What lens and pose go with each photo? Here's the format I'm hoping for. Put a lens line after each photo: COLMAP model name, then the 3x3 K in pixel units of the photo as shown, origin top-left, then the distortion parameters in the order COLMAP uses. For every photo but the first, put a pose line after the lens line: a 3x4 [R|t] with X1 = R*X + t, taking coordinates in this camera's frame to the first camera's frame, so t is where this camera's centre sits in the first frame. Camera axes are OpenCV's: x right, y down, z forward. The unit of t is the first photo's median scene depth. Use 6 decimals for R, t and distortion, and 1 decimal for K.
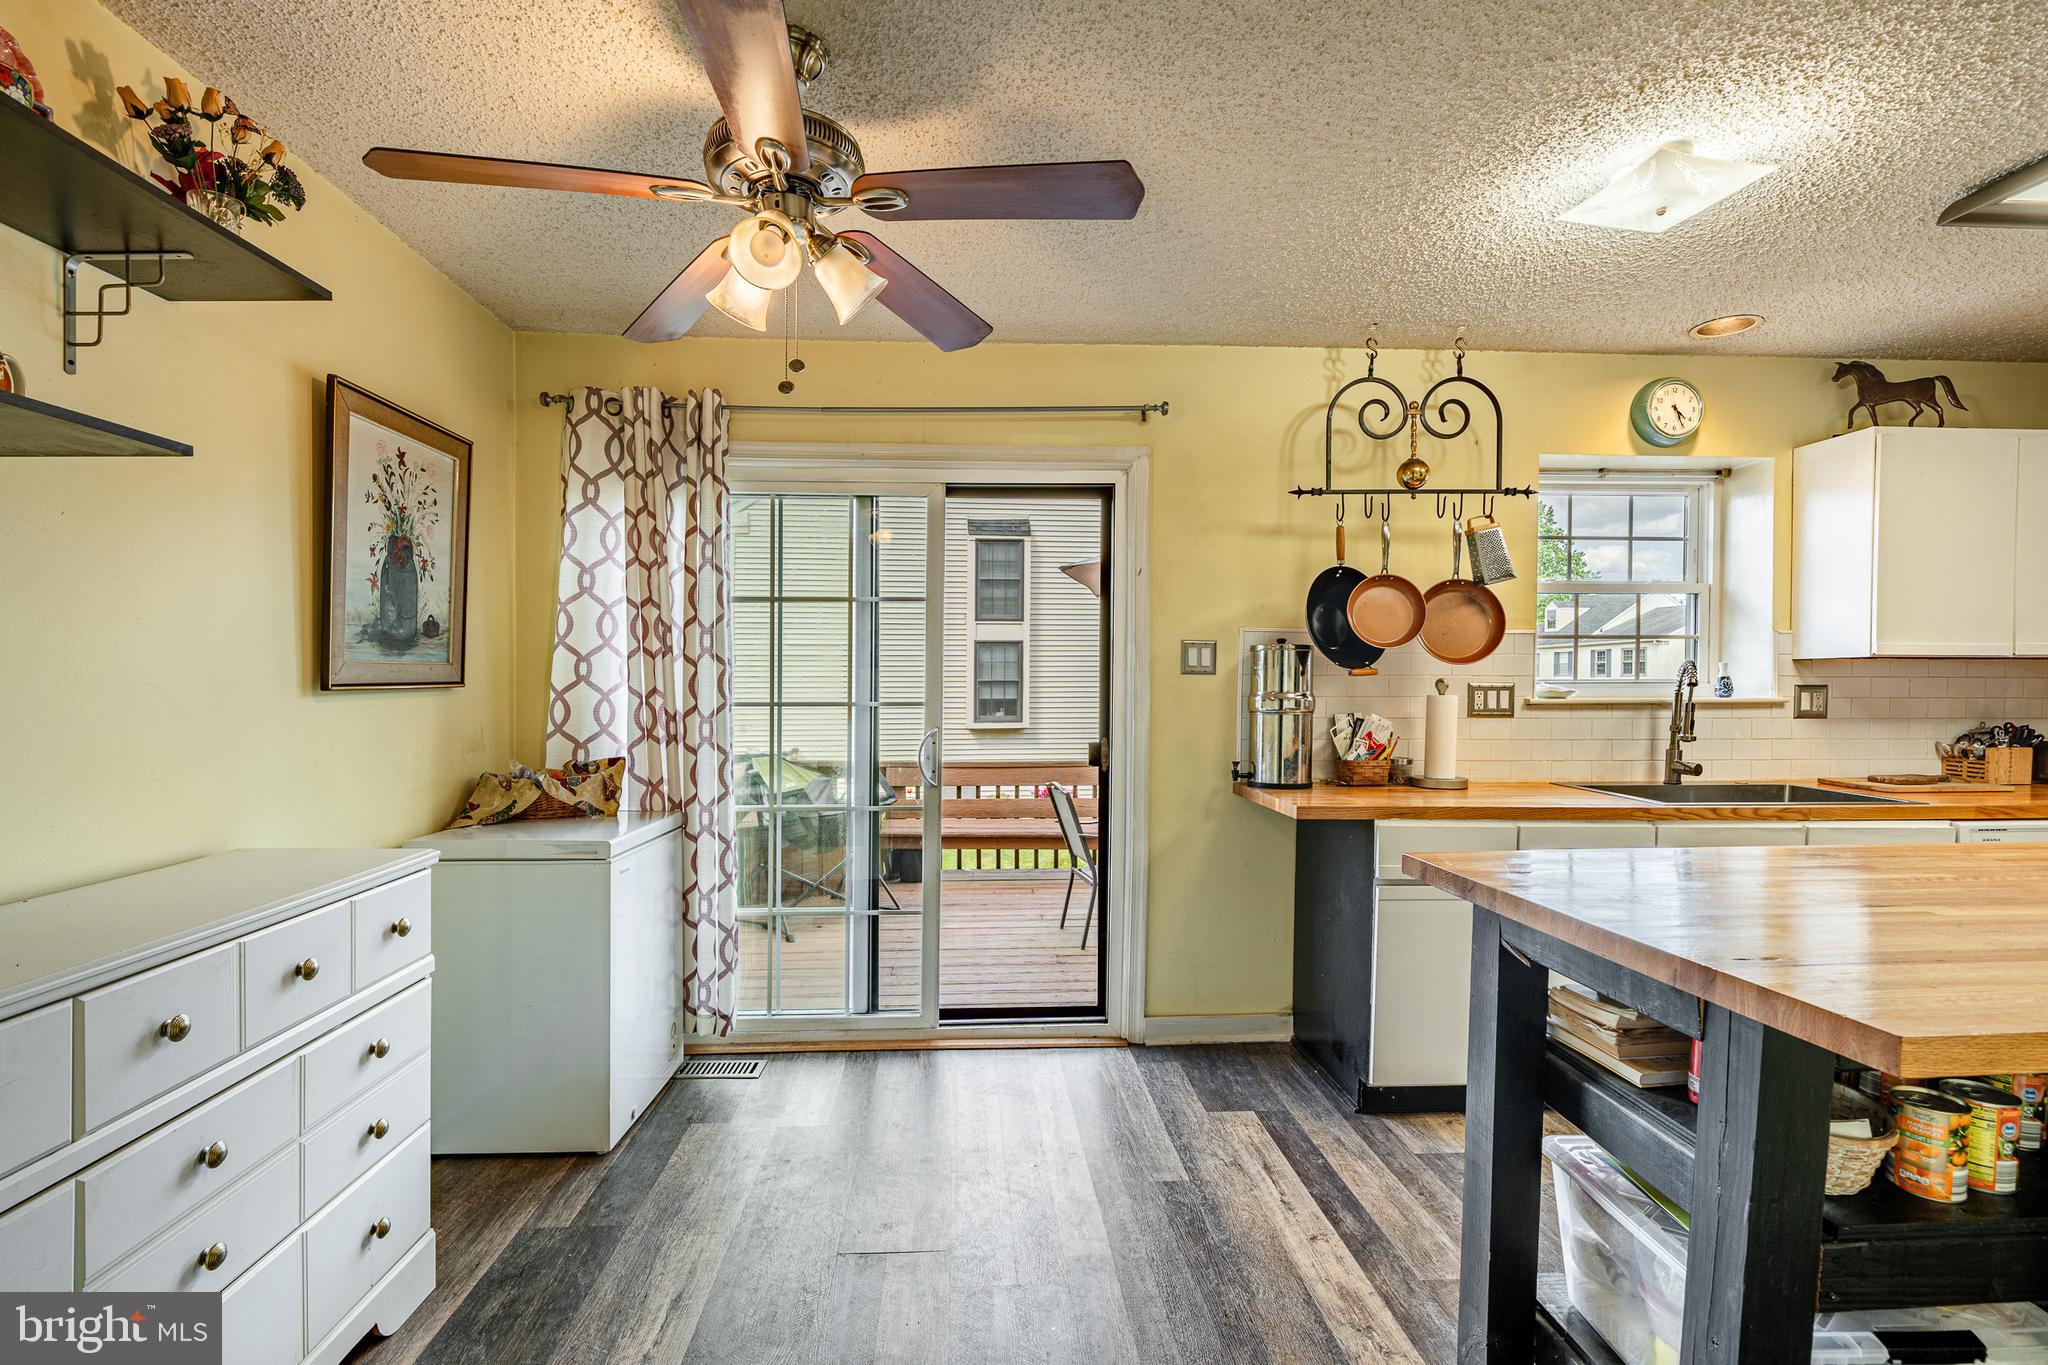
lens RADIAL K [[926.6, 0, 1026.8], [0, 926.6, 693.7], [0, 0, 1]] dist [-0.001266, 0.001037]
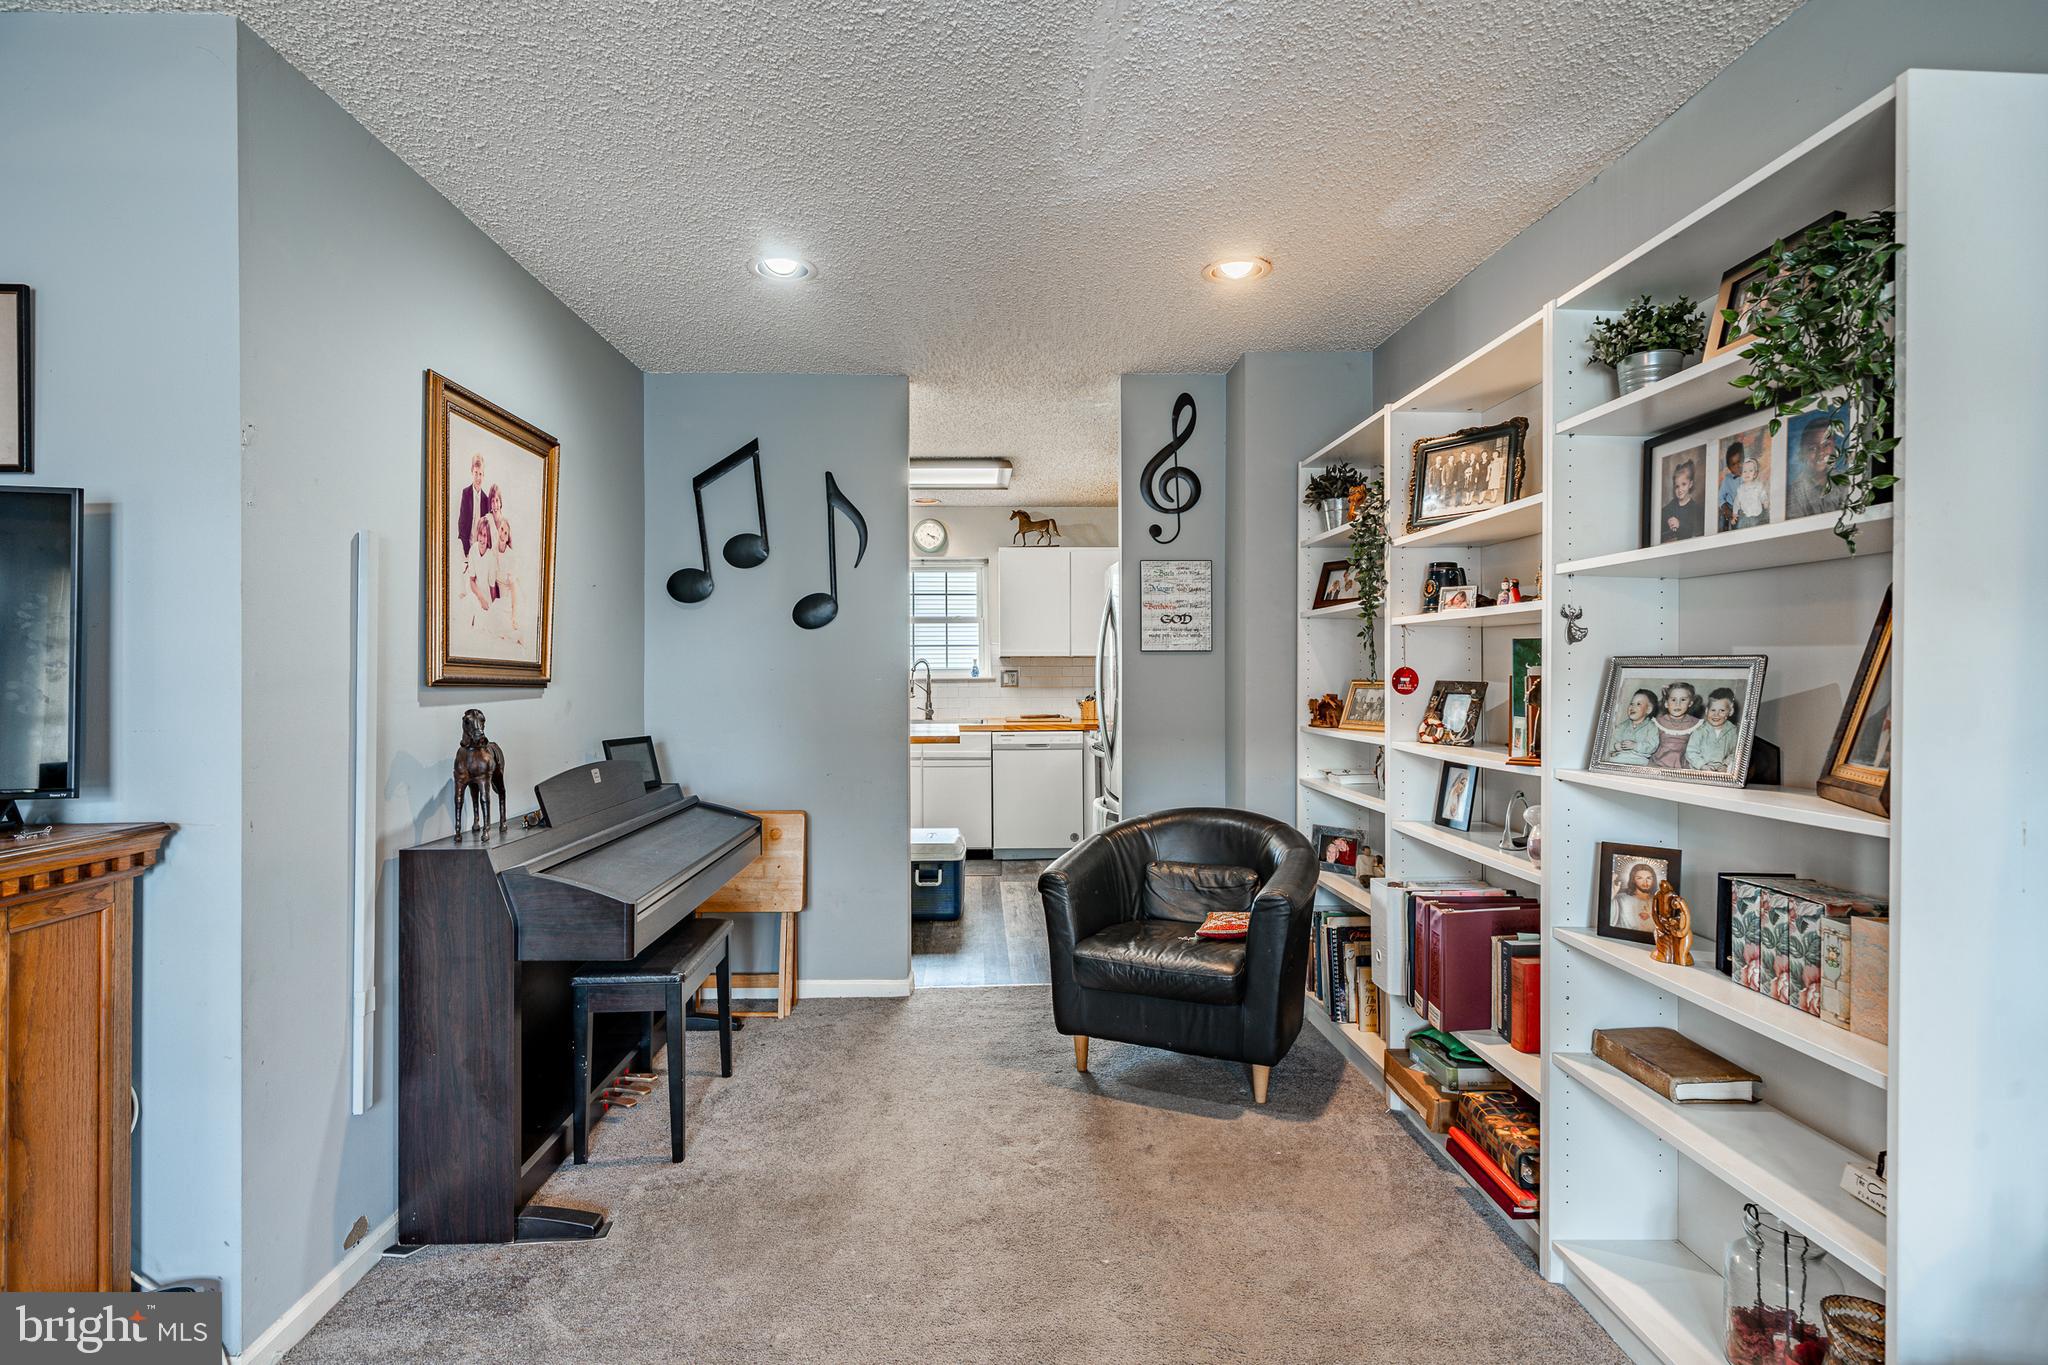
lens RADIAL K [[1007.0, 0, 1020.0], [0, 1007.0, 663.9], [0, 0, 1]] dist [0.002857, 0.001070]
pose [[0.999460, -0.009600, -0.031415, 1.048118], [0.009132, 0.999846, -0.015018, 0.011112], [0.031554, 0.014723, 0.999394, -1.301585]]
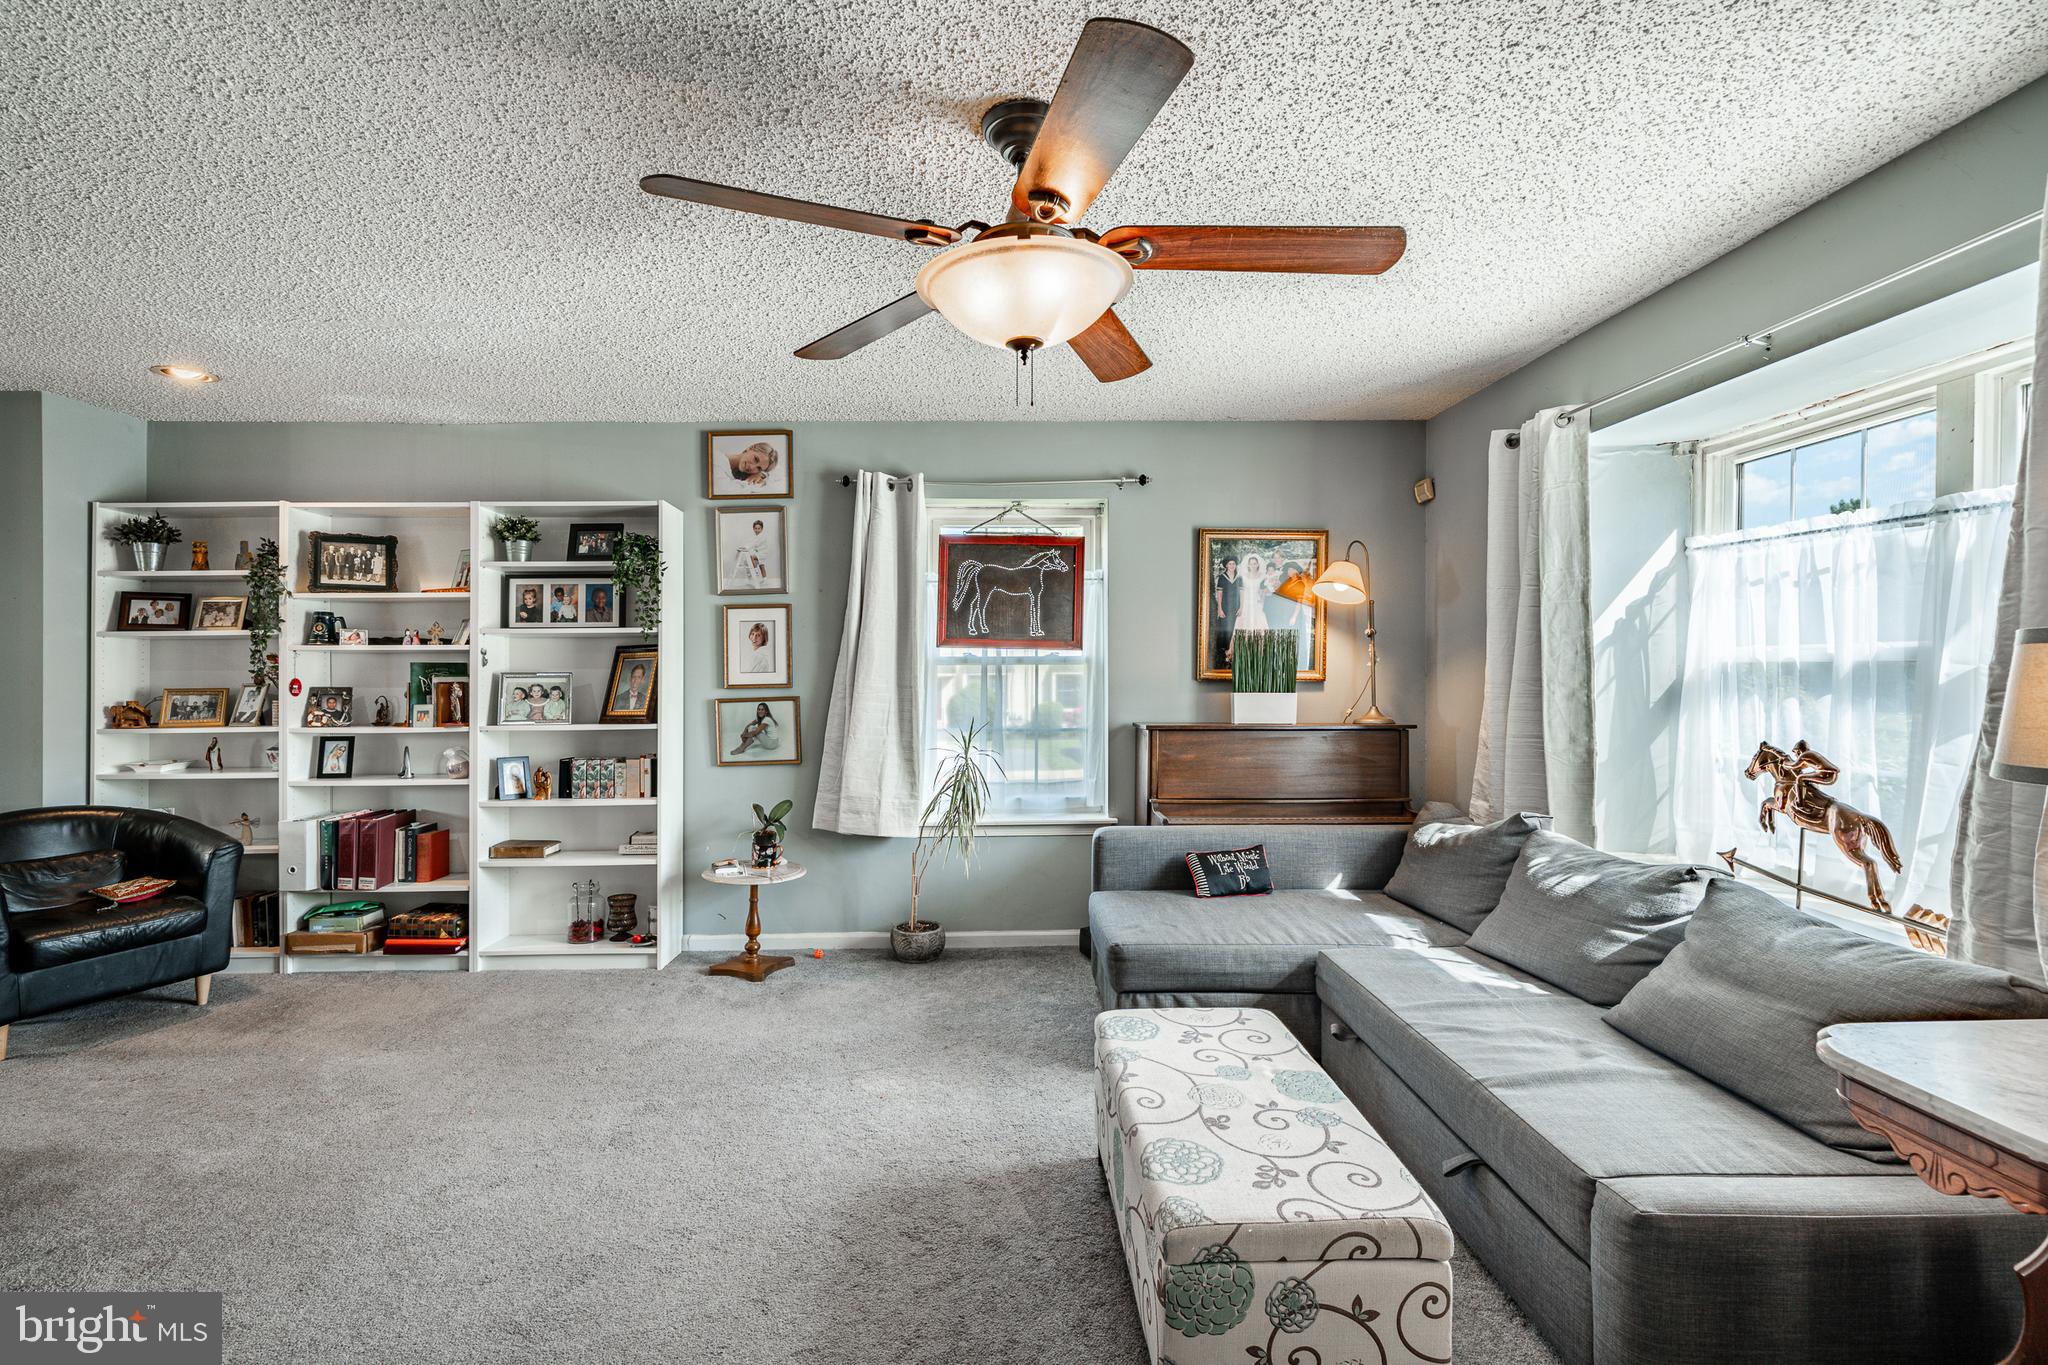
lens RADIAL K [[926.6, 0, 983.2], [0, 926.6, 674.2], [0, 0, 1]] dist [-0.001266, 0.001037]
pose [[0.049527, -0.008638, 0.998735, 0.088925], [0.014453, 0.999864, 0.007931, 0.001151], [-0.998668, 0.014042, 0.049645, -1.387619]]
